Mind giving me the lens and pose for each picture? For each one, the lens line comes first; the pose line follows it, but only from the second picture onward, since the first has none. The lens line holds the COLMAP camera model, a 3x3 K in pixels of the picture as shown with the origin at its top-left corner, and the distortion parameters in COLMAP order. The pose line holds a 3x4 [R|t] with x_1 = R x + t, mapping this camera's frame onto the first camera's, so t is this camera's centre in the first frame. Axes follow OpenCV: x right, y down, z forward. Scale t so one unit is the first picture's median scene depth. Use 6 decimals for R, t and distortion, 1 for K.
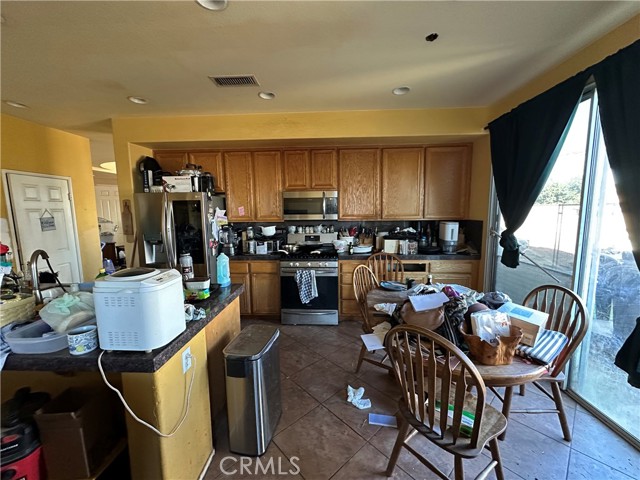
lens RADIAL K [[254.4, 0, 320.0], [0, 254.4, 240.0], [0, 0, 1]] dist [-0.000099, 0.000057]
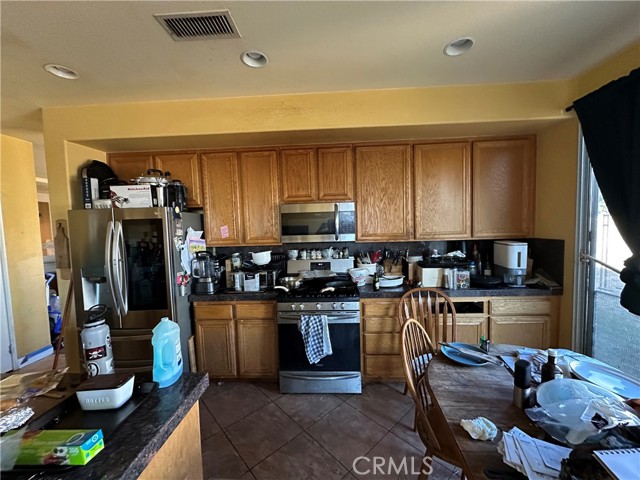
lens RADIAL K [[254.4, 0, 320.0], [0, 254.4, 240.0], [0, 0, 1]] dist [-0.000099, 0.000057]
pose [[0.999821, -0.018524, 0.003955, -0.036972], [0.018717, 0.998246, -0.056158, -0.045971], [-0.002908, 0.056222, 0.998414, 0.279553]]
